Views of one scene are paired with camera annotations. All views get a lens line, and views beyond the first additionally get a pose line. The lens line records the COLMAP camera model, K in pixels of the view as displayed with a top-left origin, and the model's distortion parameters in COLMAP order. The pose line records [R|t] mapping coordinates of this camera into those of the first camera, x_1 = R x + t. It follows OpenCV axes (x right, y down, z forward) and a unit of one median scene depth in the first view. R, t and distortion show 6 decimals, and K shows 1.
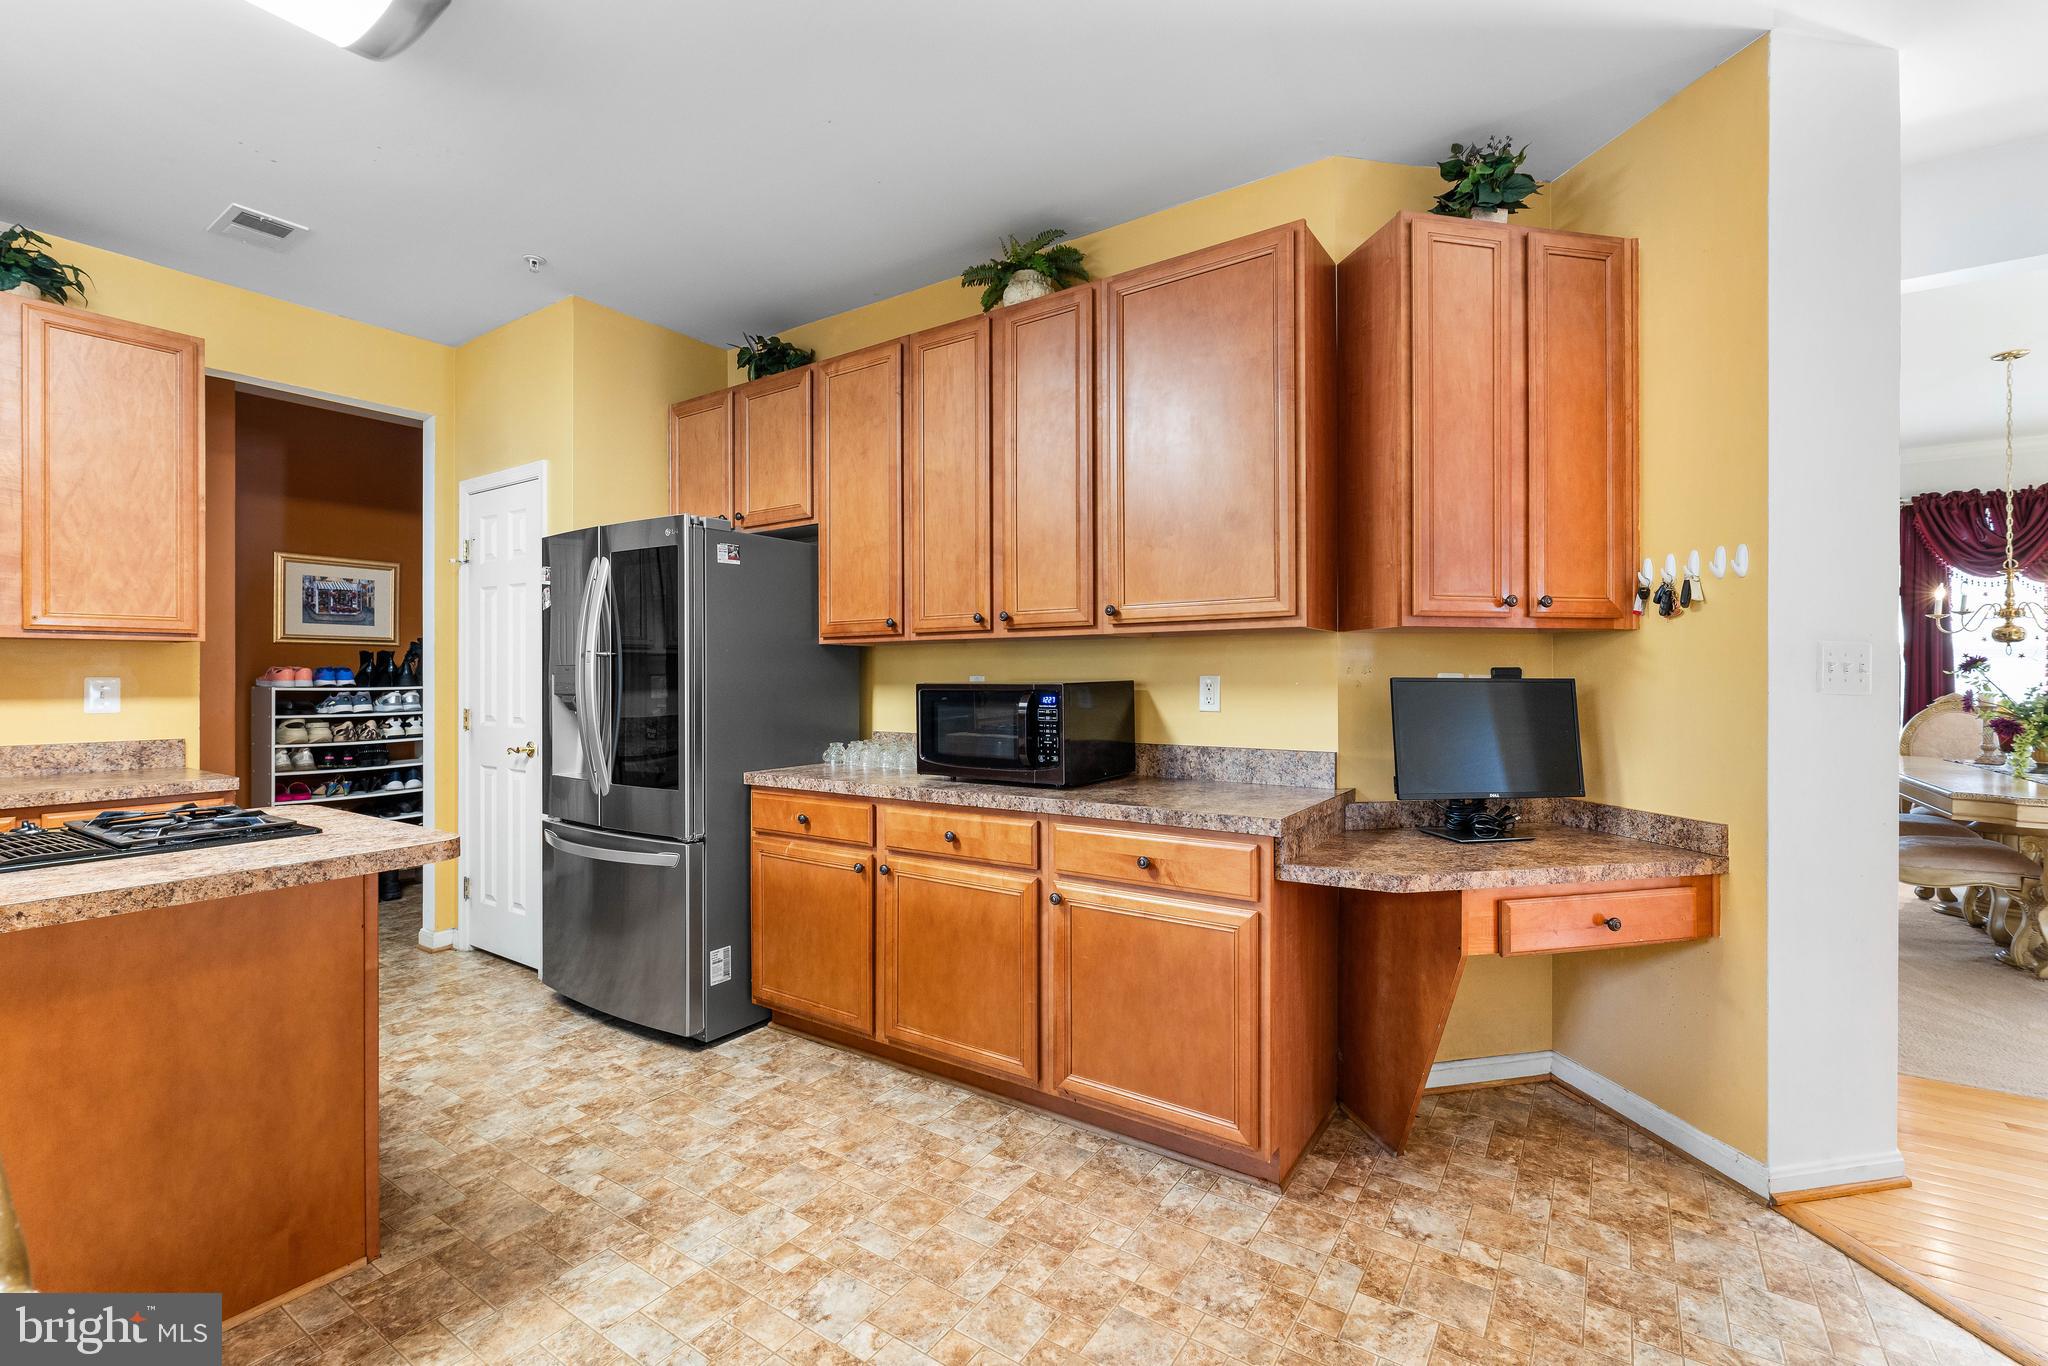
lens RADIAL K [[867.5, 0, 1039.9], [0, 867.5, 674.7], [0, 0, 1]] dist [-0.000245, -0.000225]
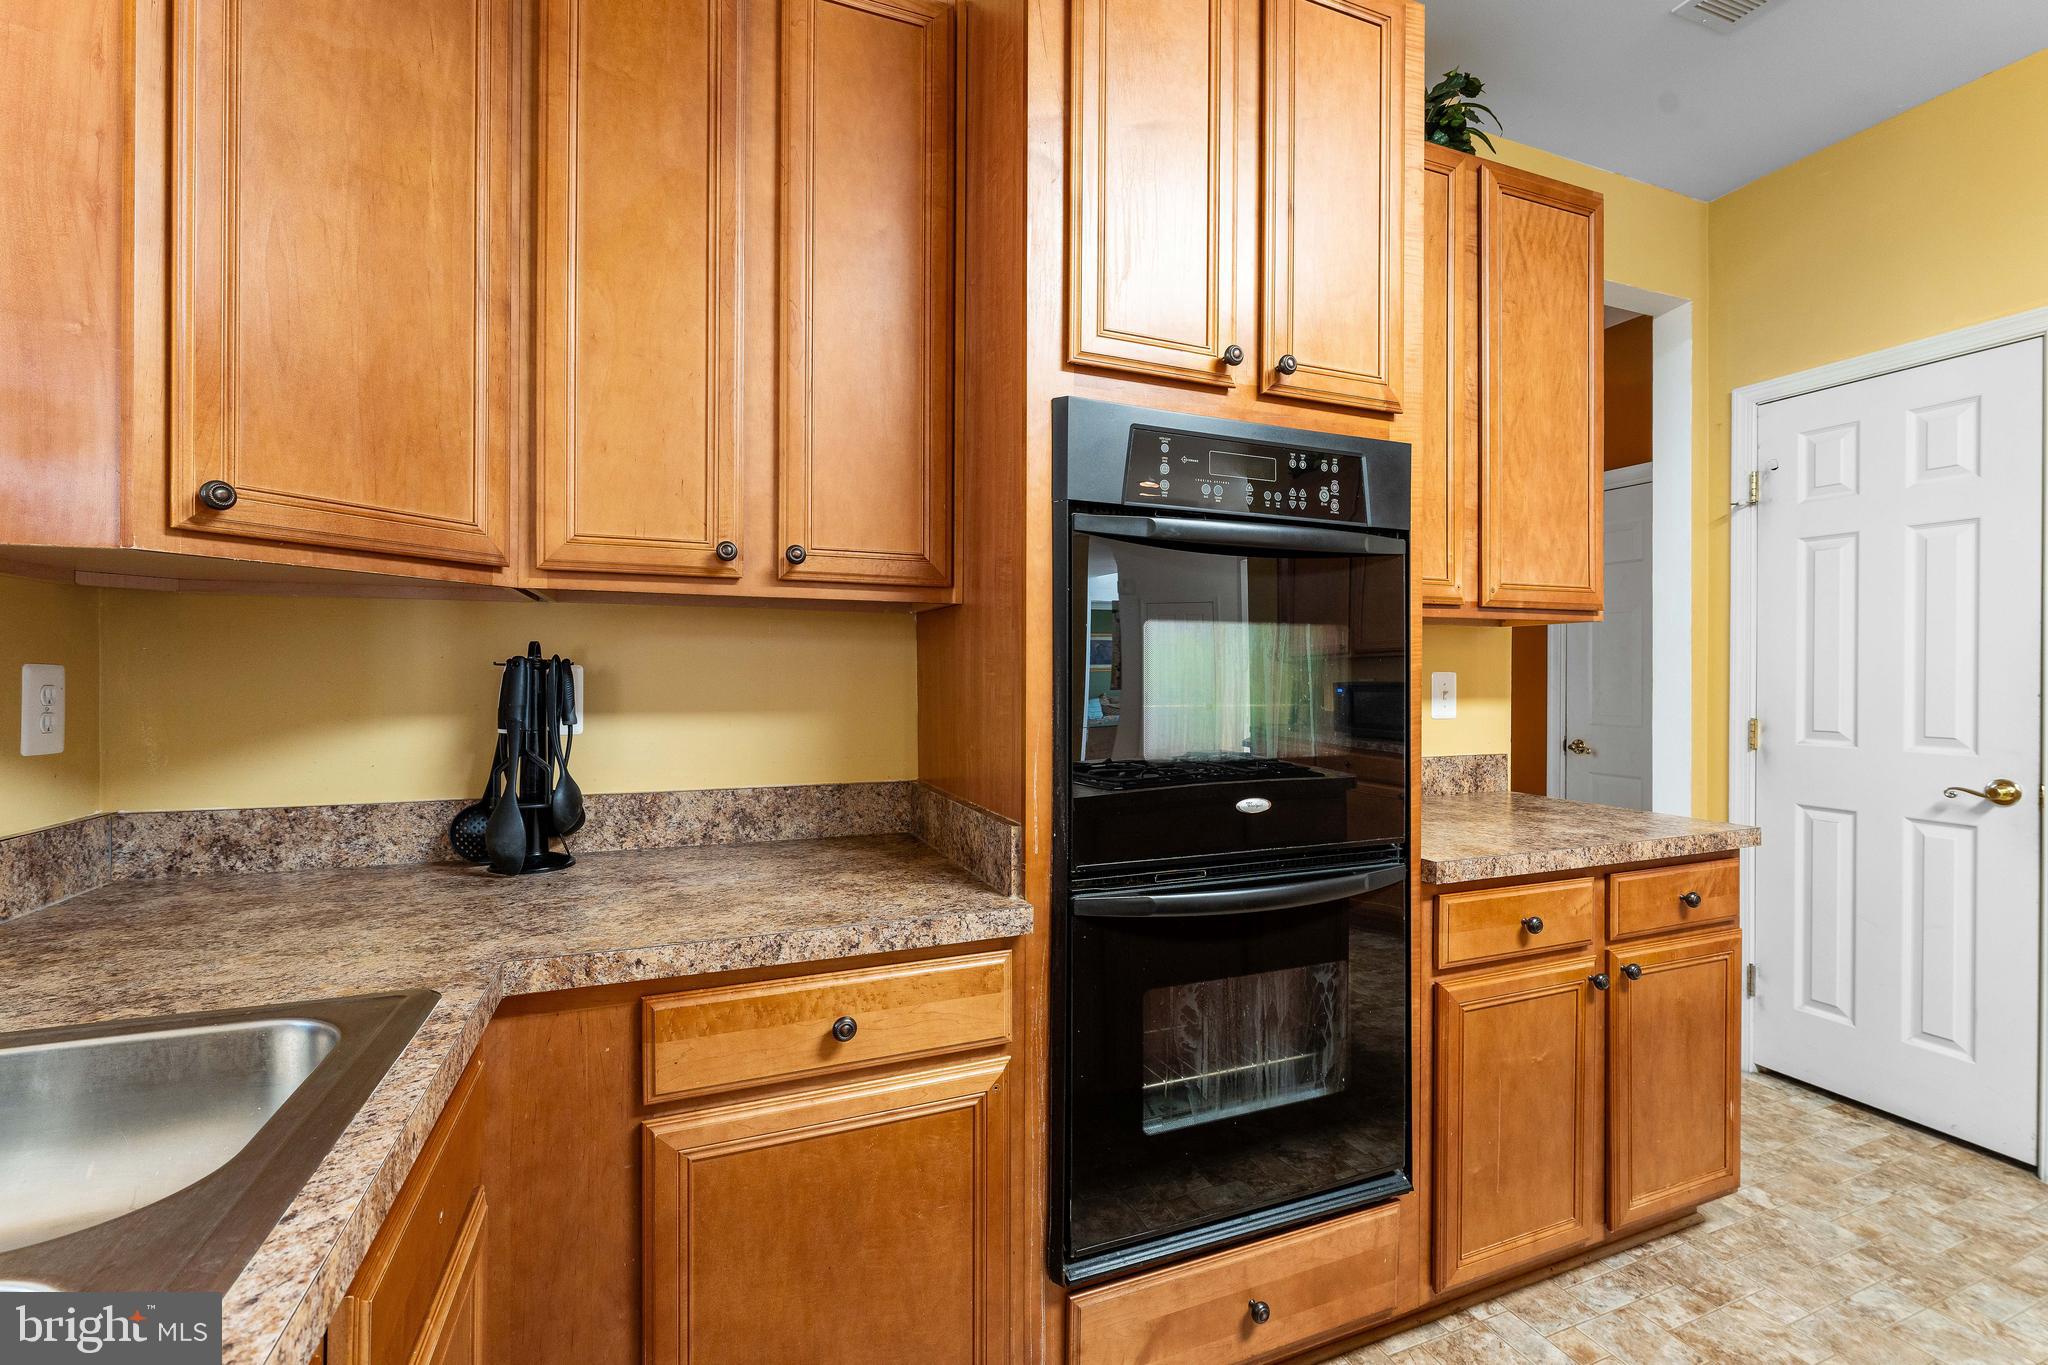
lens RADIAL K [[867.5, 0, 1017.8], [0, 867.5, 671.6], [0, 0, 1]] dist [-0.000245, -0.000225]
pose [[0.825658, -0.000820, -0.564171, -0.816304], [0.001289, 0.999999, 0.000432, 0.001127], [0.564170, -0.001084, 0.825658, 0.124090]]
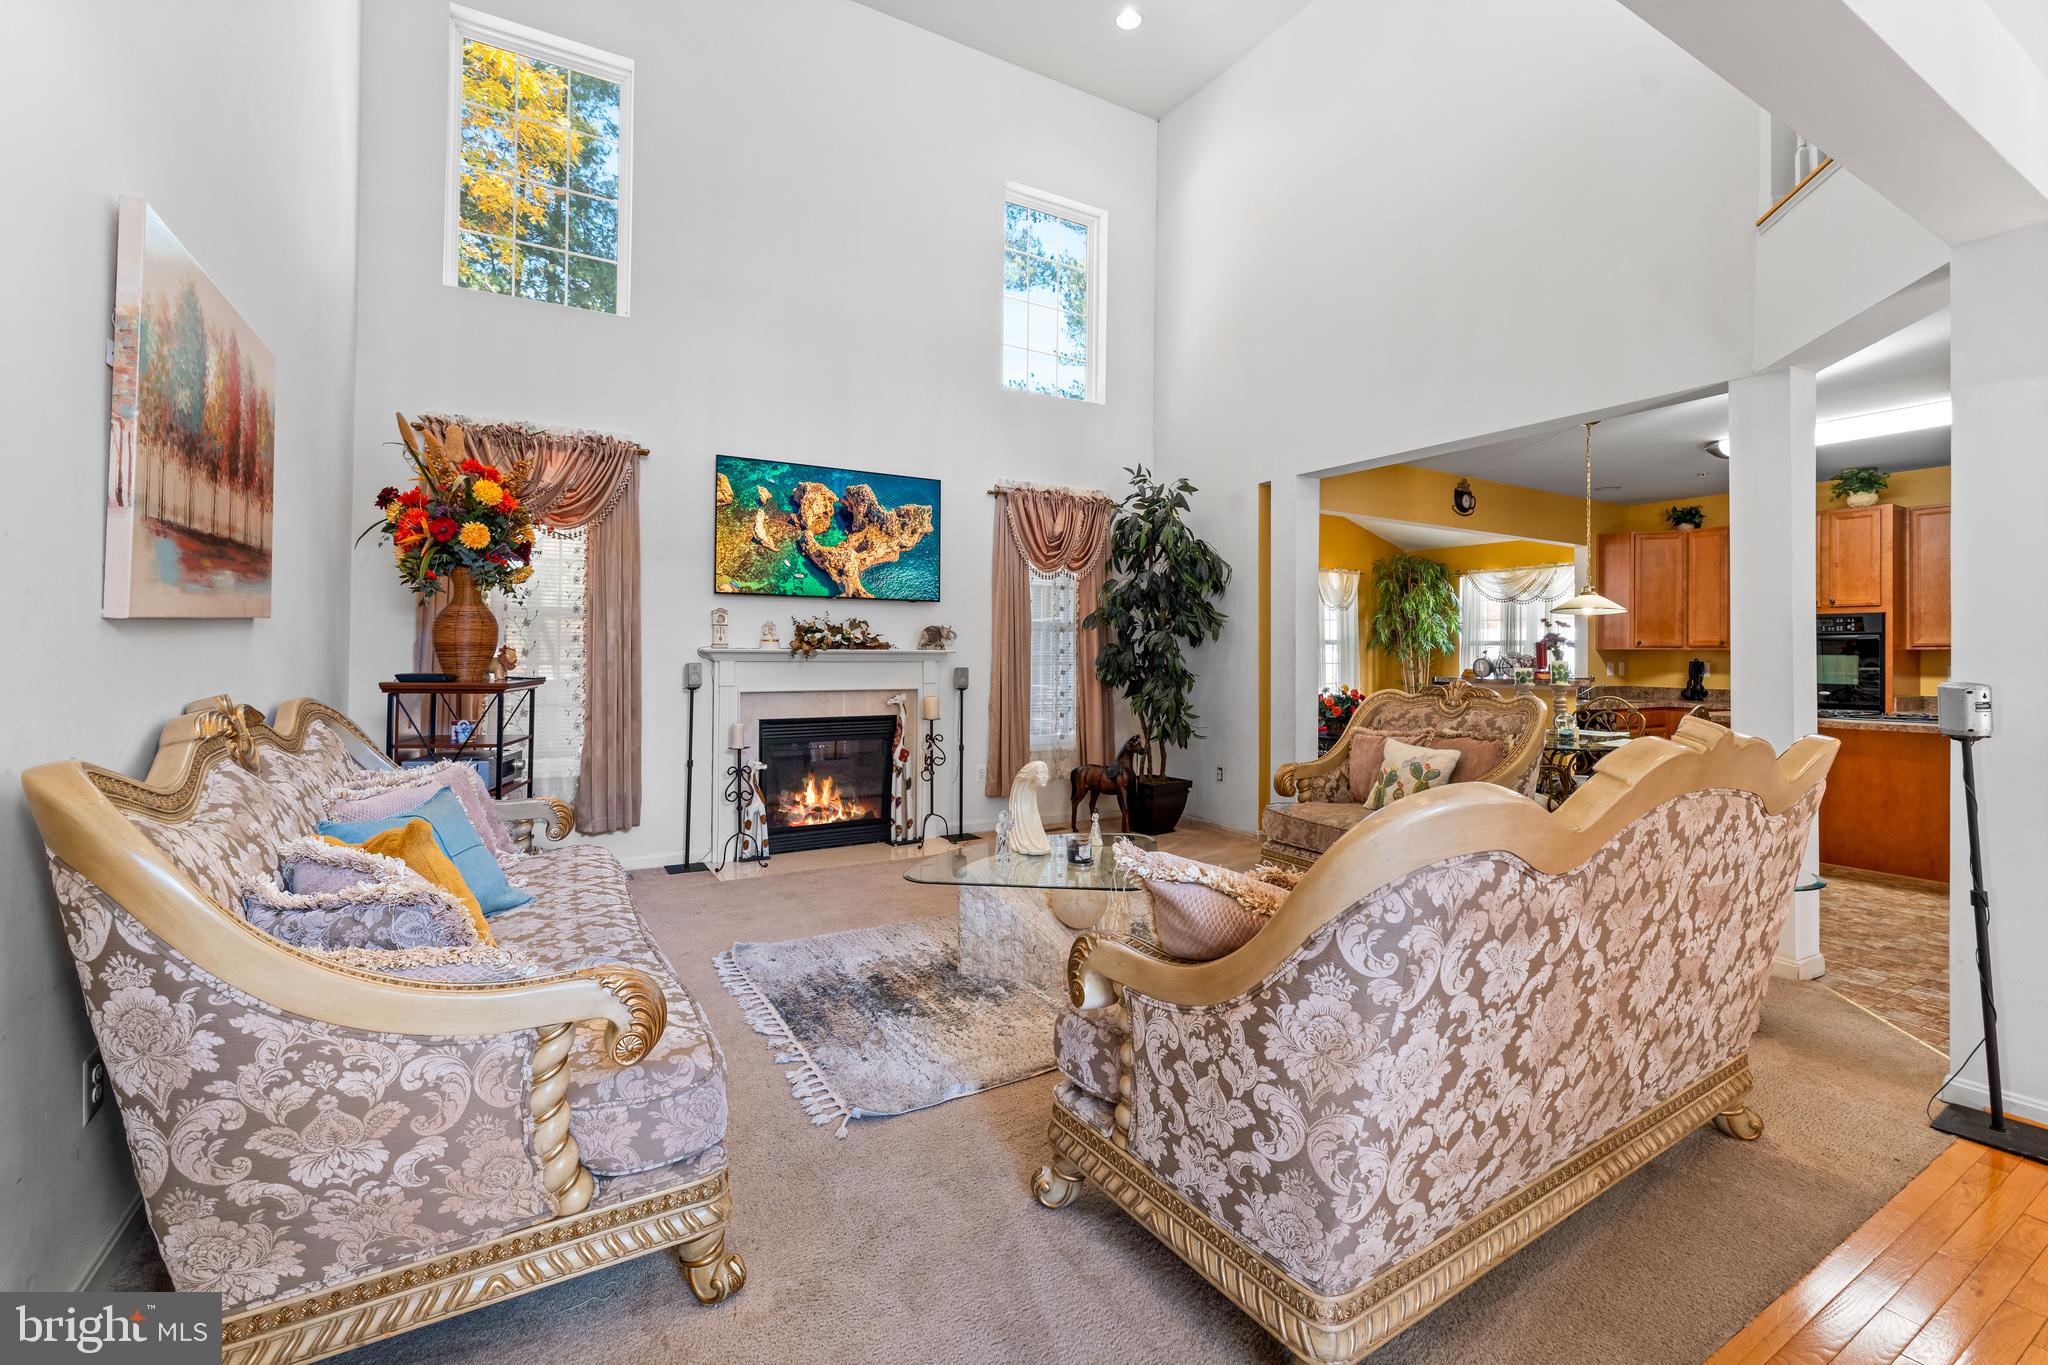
lens RADIAL K [[867.5, 0, 1048.0], [0, 867.5, 649.1], [0, 0, 1]] dist [-0.000245, -0.000225]
pose [[-0.428708, -0.012092, -0.903362, 1.451636], [-0.006493, 0.999926, -0.010304, -0.002924], [0.903420, 0.001448, -0.428755, -0.205444]]
